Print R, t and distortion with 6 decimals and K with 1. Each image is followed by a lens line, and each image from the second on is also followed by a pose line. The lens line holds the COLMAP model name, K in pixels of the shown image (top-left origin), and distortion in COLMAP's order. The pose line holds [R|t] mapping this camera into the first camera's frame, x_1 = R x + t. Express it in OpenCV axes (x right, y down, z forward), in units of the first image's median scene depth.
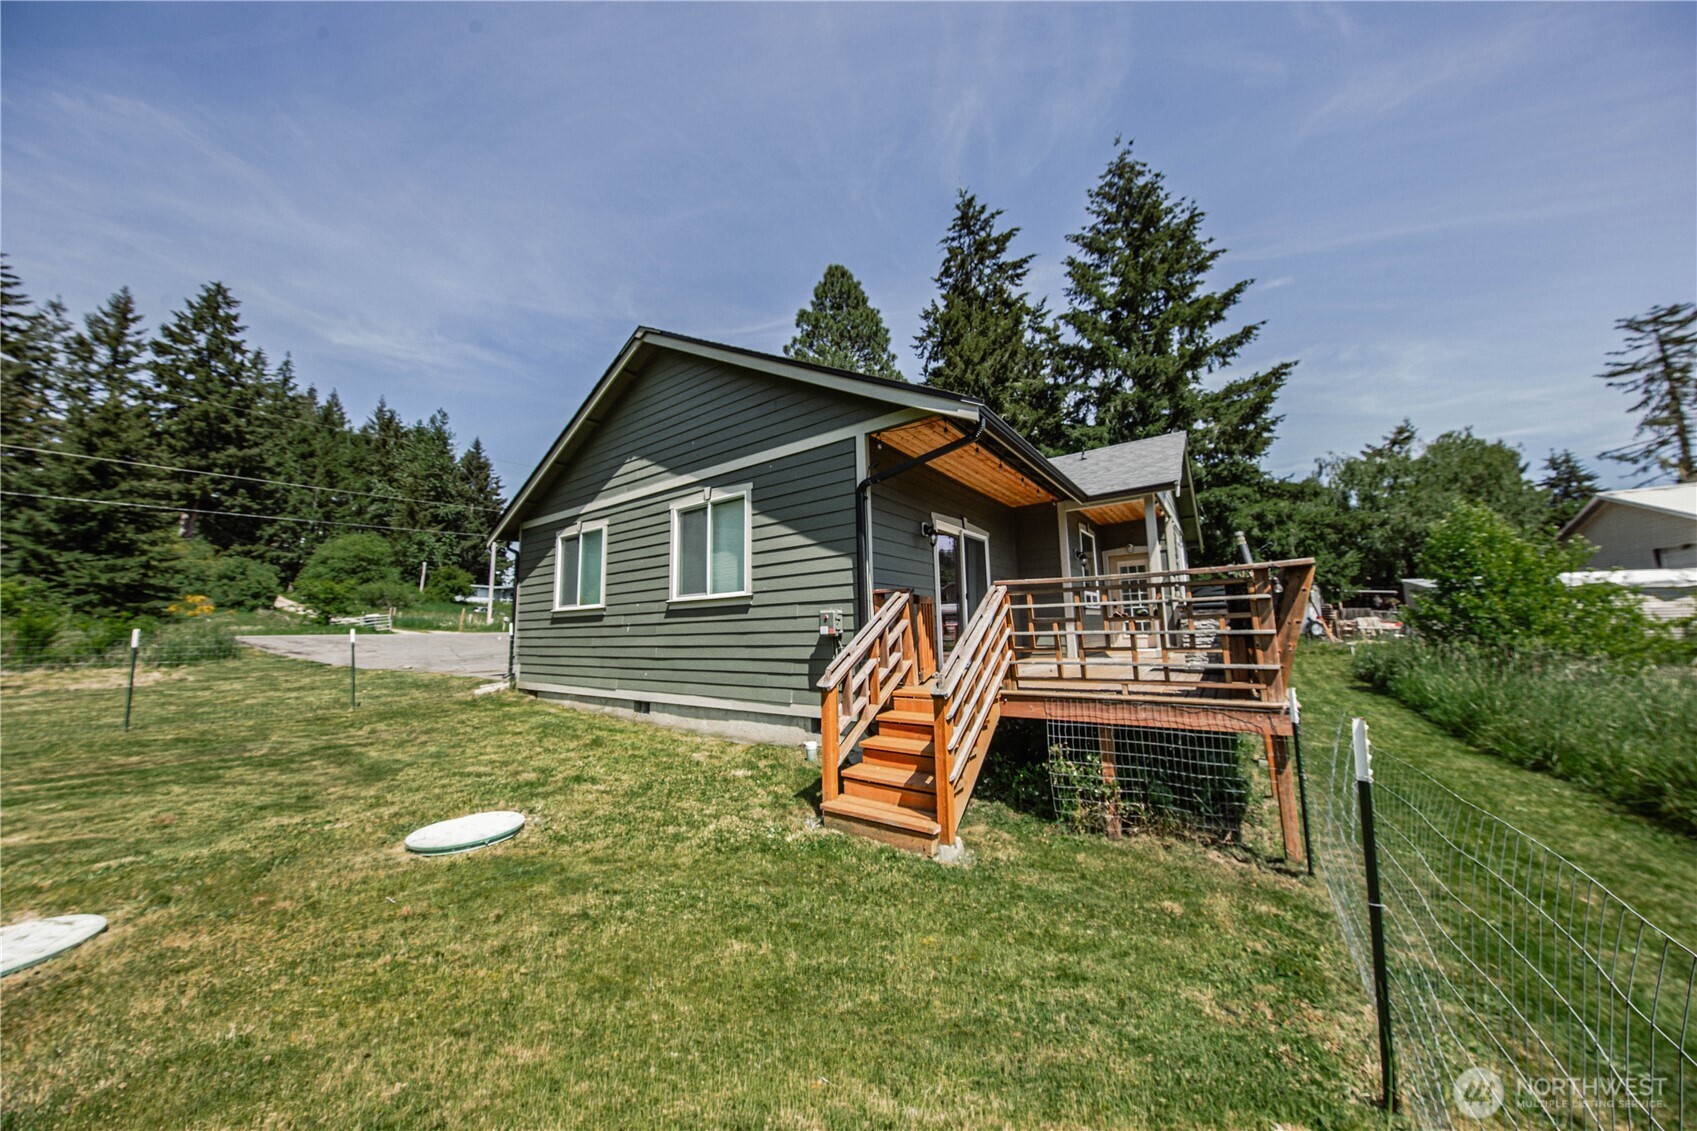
lens RADIAL K [[536.6, 0, 848.5], [0, 536.6, 563.5], [0, 0, 1]] dist [-0.005261, -0.000102]
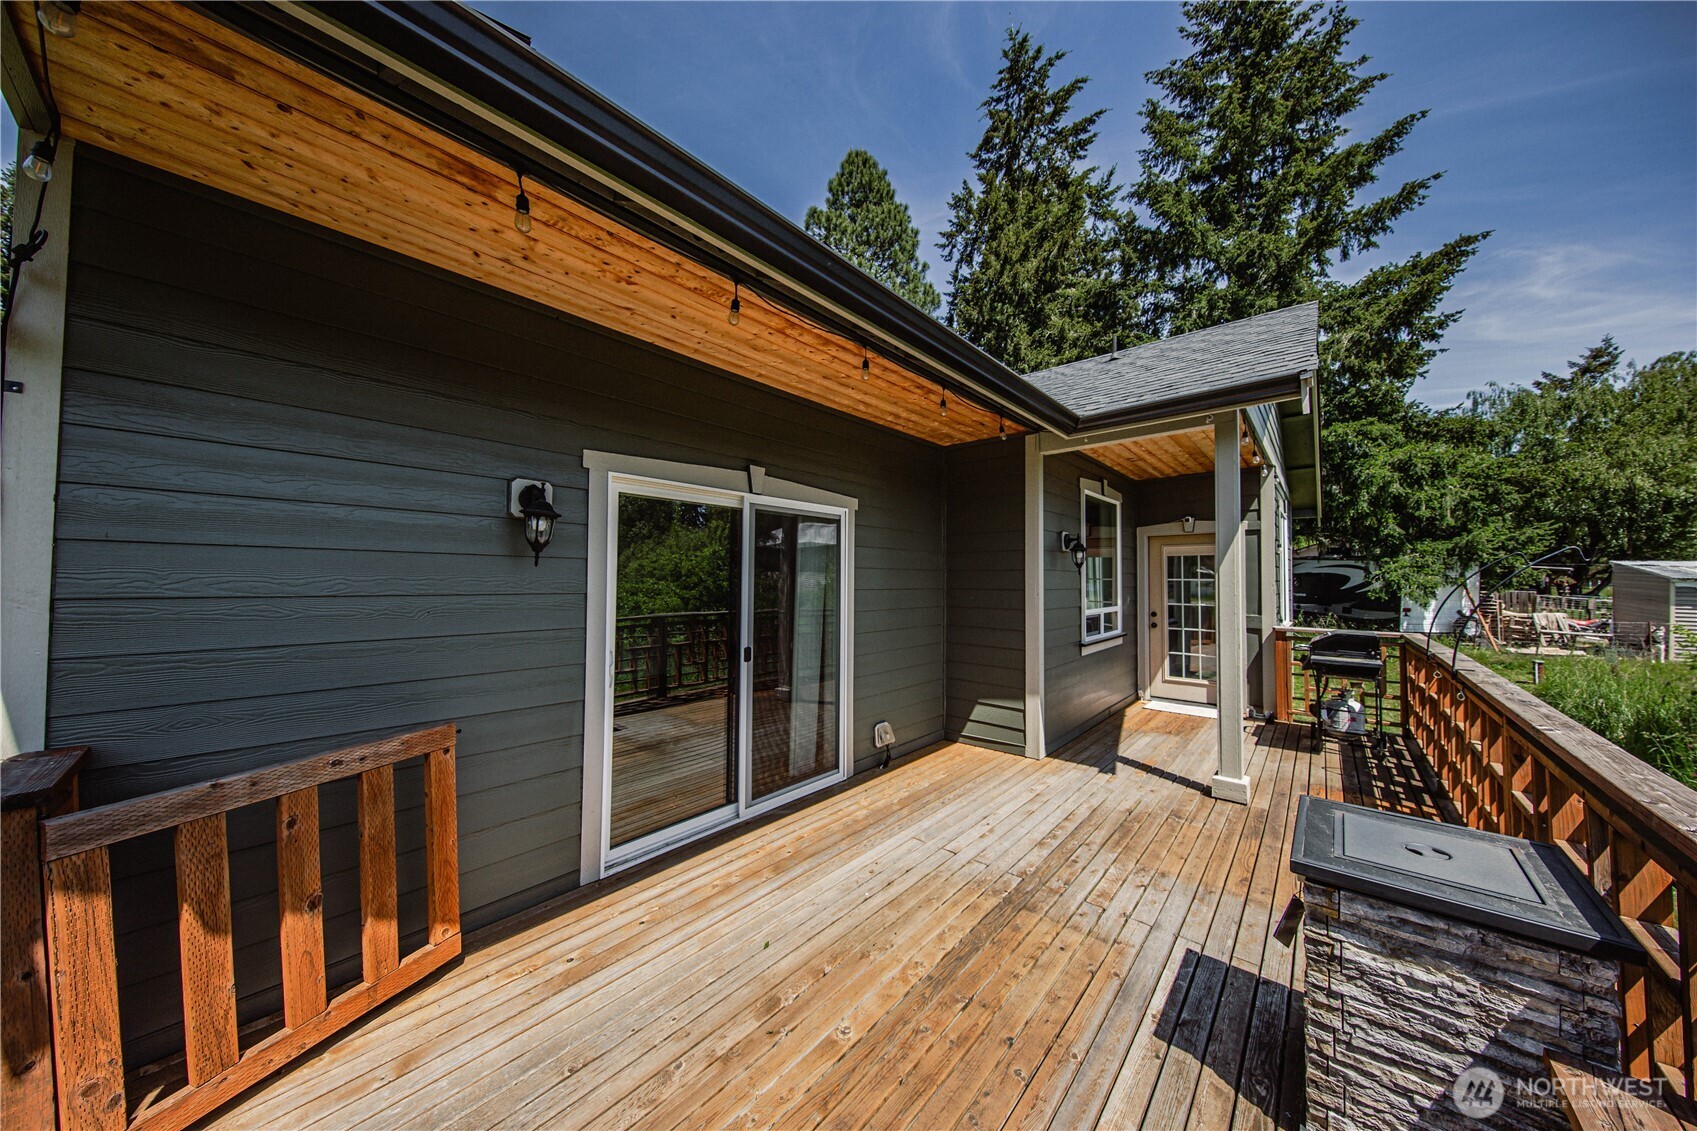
lens RADIAL K [[548.4, 0, 851.3], [0, 548.4, 567.0], [0, 0, 1]] dist [-0.007972, -0.000113]
pose [[0.994738, 0.024838, -0.099392, 0.098906], [-0.014649, 0.994681, 0.101961, -0.014769], [0.101395, -0.099968, 0.989811, 0.164366]]
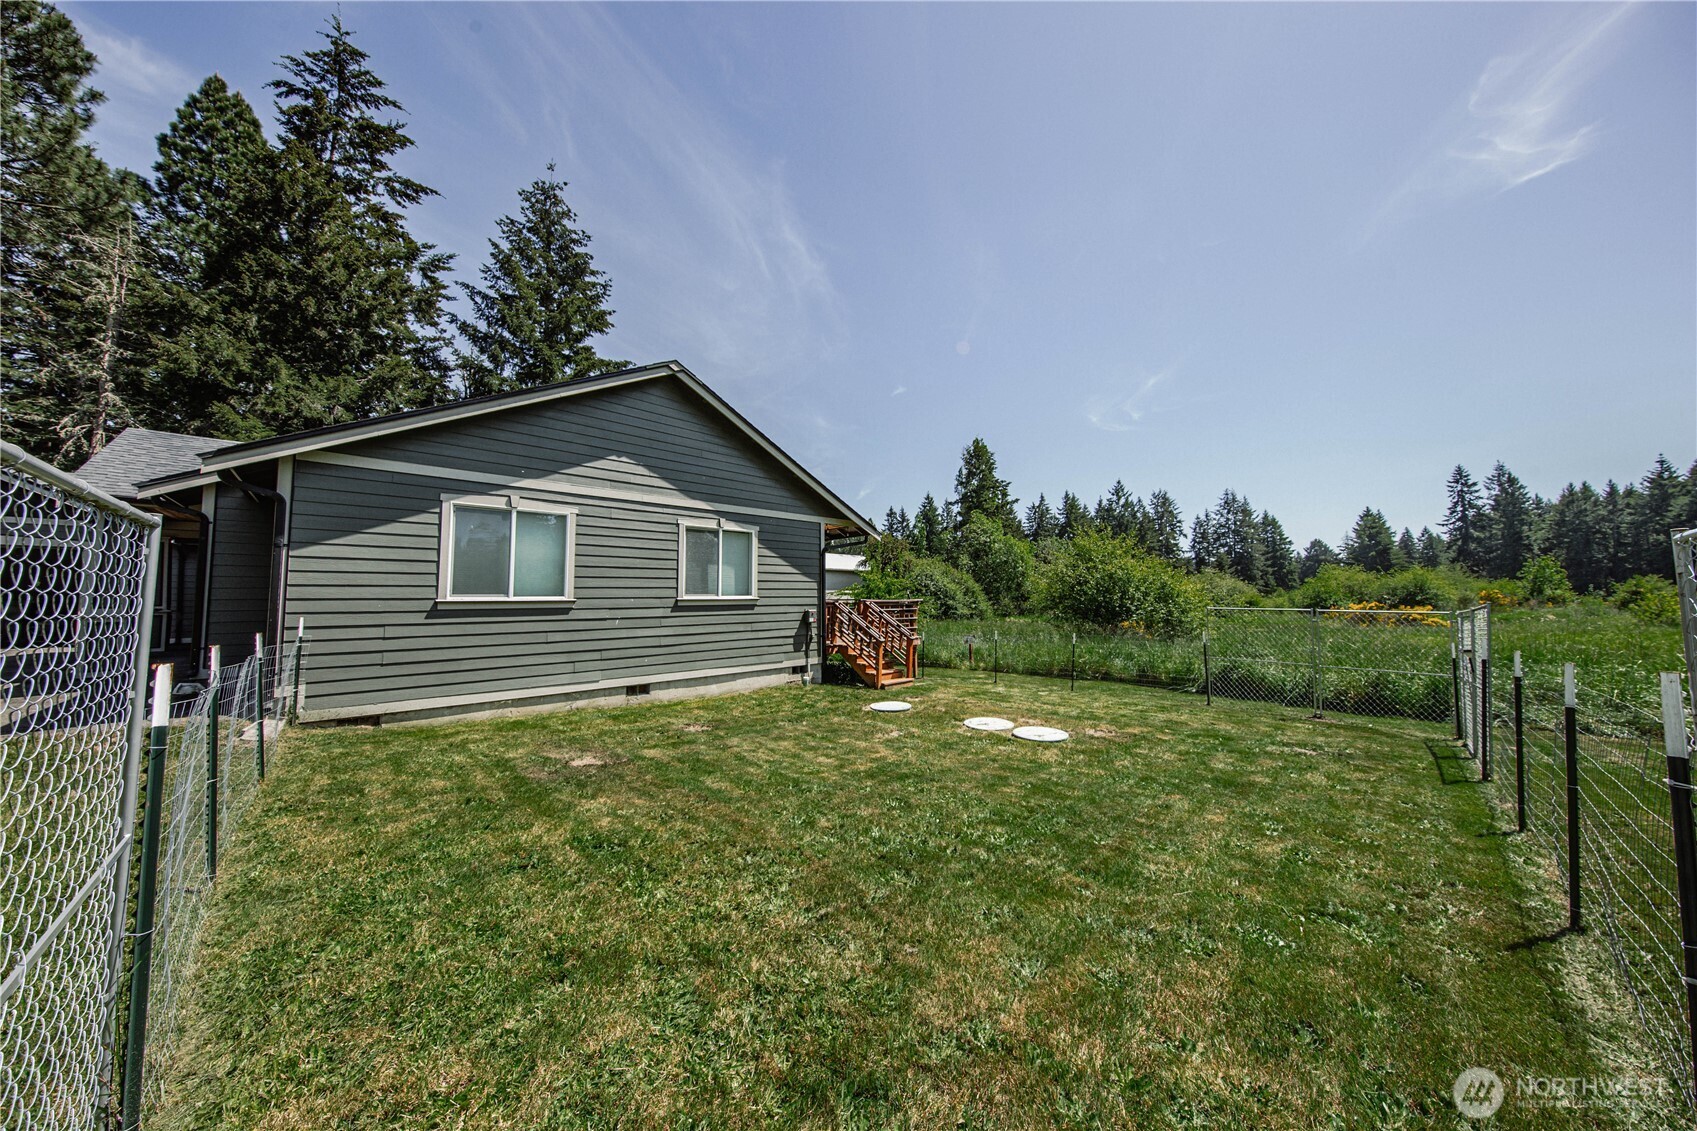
lens RADIAL K [[536.6, 0, 857.2], [0, 536.6, 566.0], [0, 0, 1]] dist [-0.005261, -0.000102]
pose [[0.173489, 0.077965, 0.981745, -0.407020], [-0.120473, 0.991055, -0.057415, 0.004540], [-0.977439, -0.108313, 0.181330, 0.103909]]
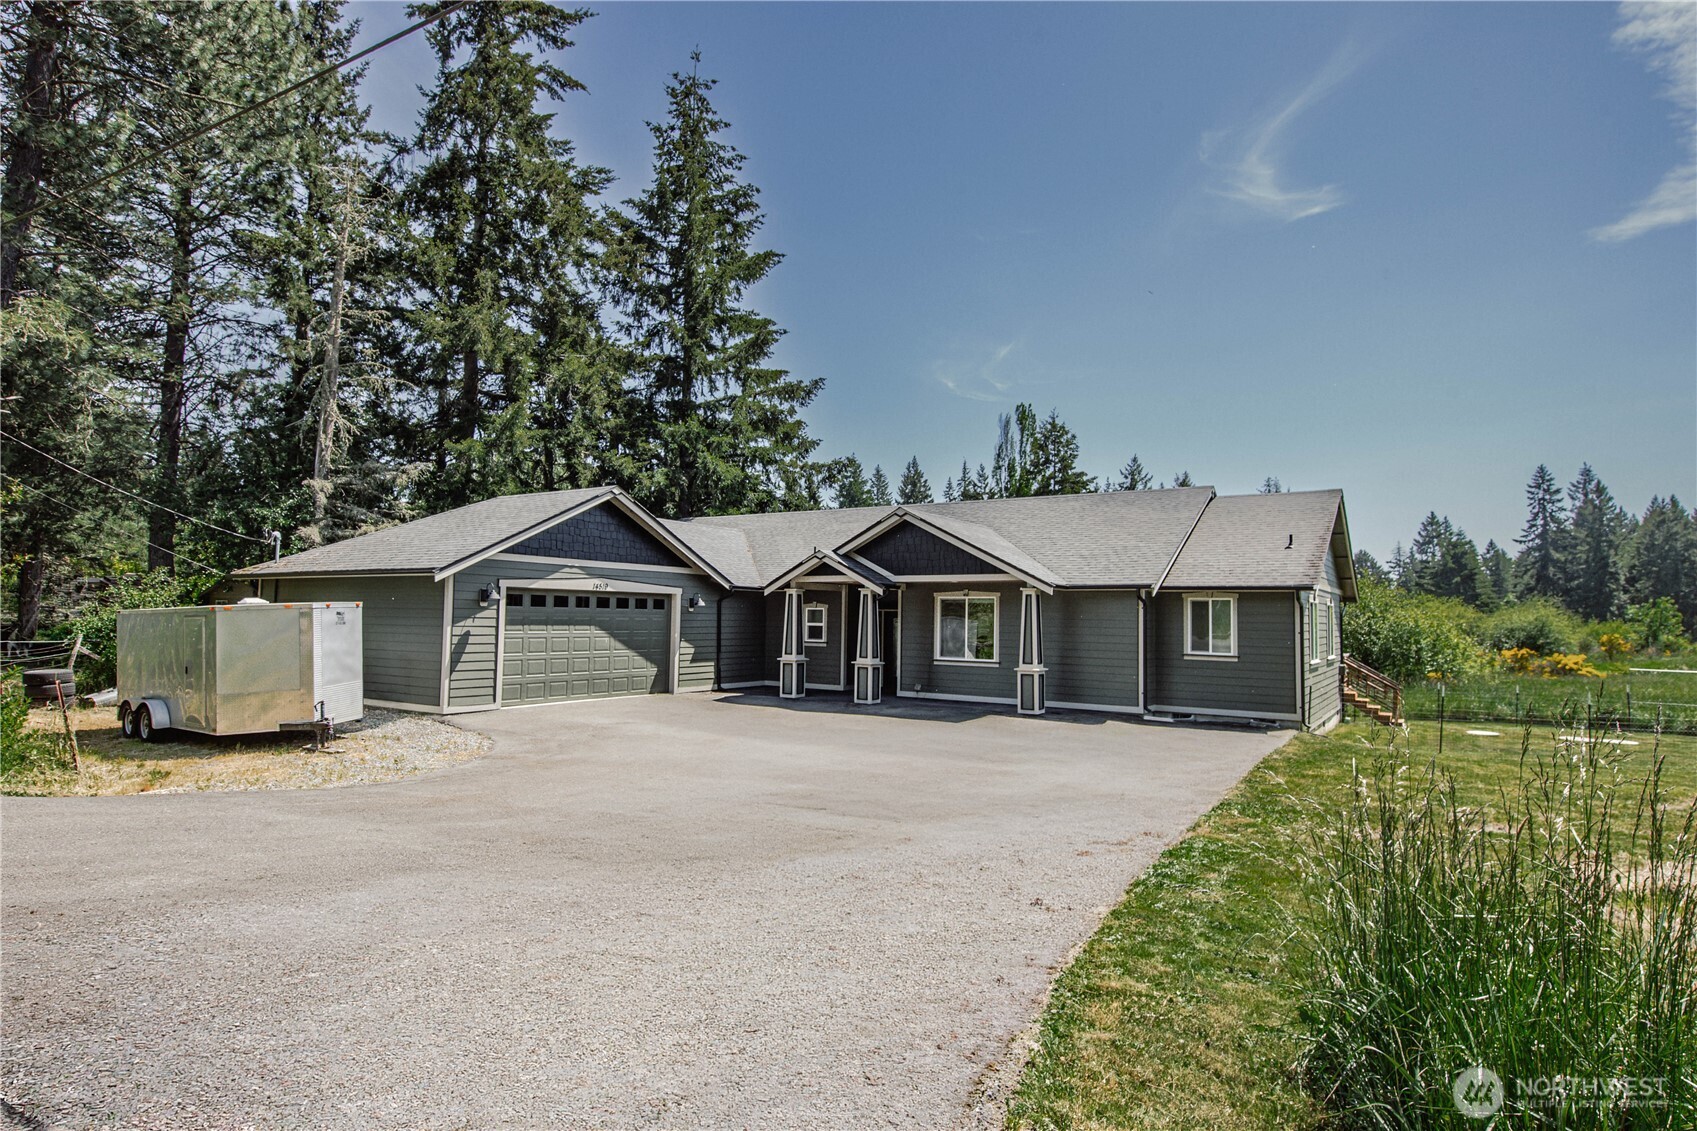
lens RADIAL K [[911.4, 0, 847.8], [0, 911.4, 562.2], [0, 0, 1]] dist [0.008700, 0.000276]
pose [[-0.052598, 0.079181, 0.995472, -0.869526], [-0.141155, 0.986253, -0.085906, 0.064673], [-0.988589, -0.145034, -0.040699, 0.731968]]
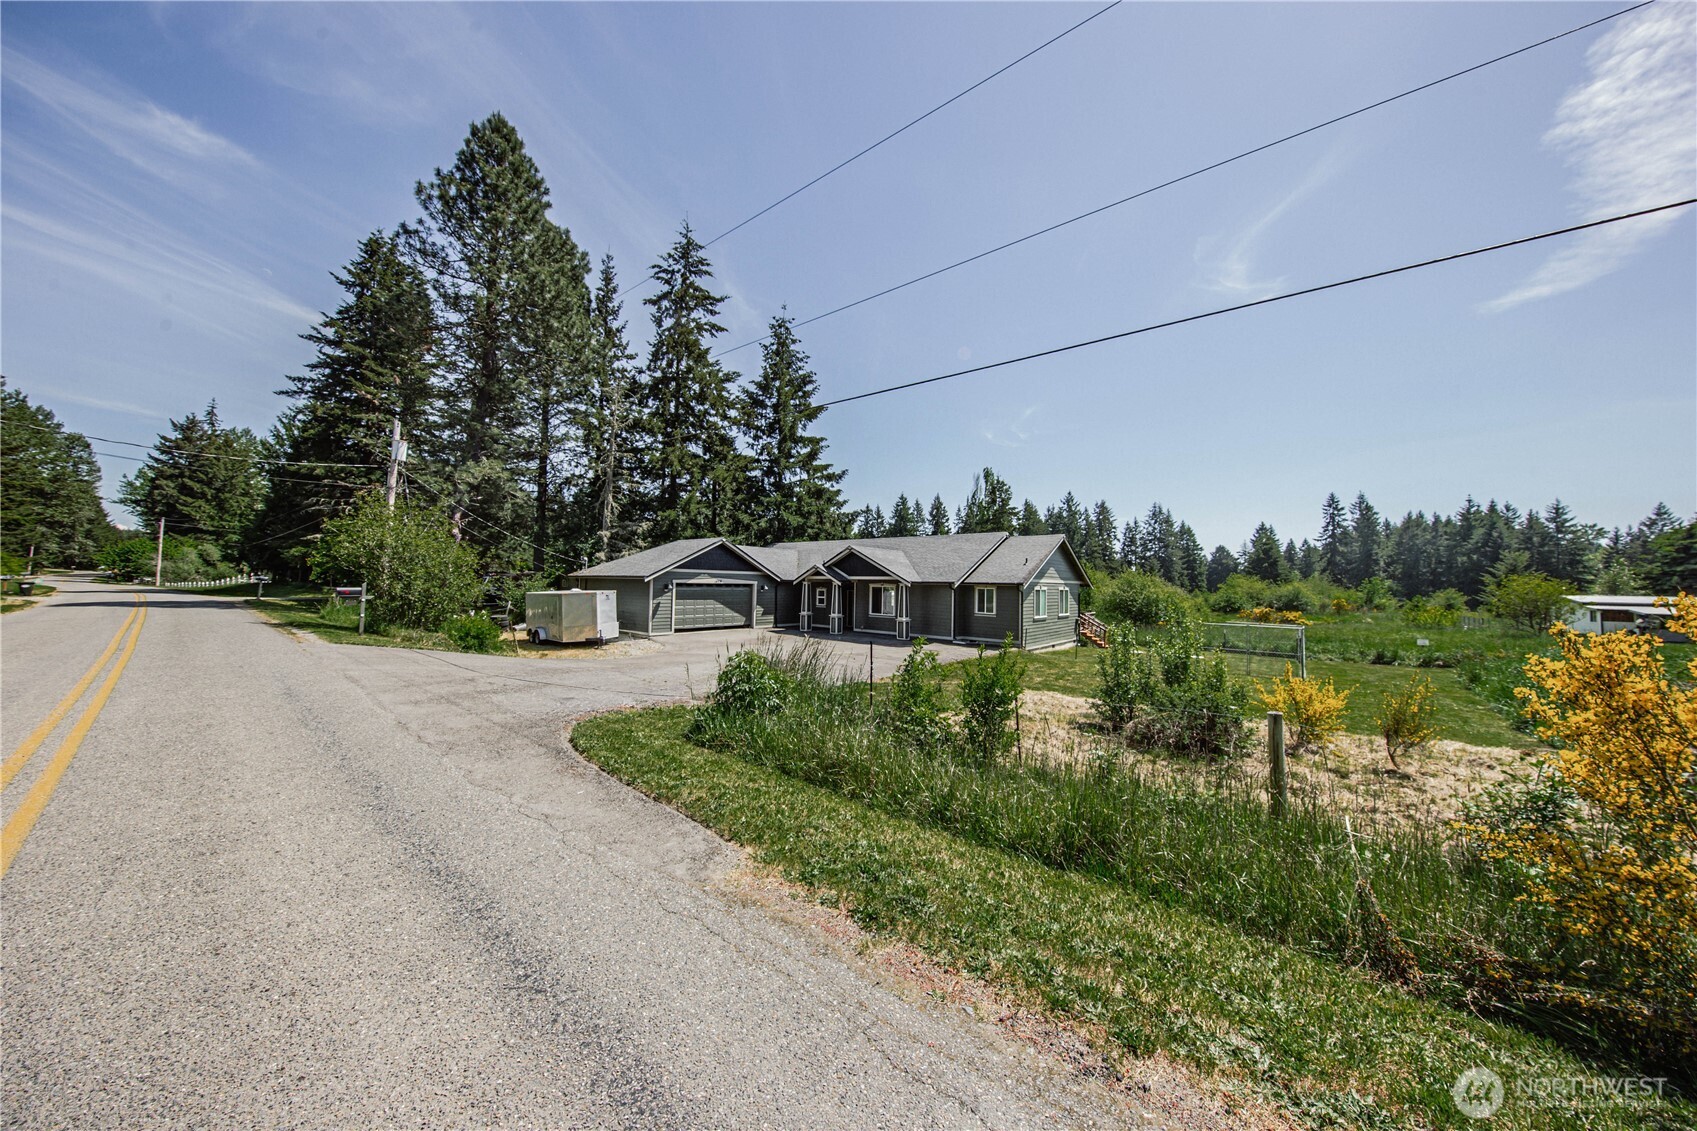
lens RADIAL K [[536.6, 0, 850.6], [0, 536.6, 567.4], [0, 0, 1]] dist [-0.005261, -0.000102]
pose [[0.060071, 0.051161, 0.996882, -1.093169], [-0.145285, 0.988499, -0.041976, 0.029686], [-0.987565, -0.142311, 0.066813, 0.595358]]
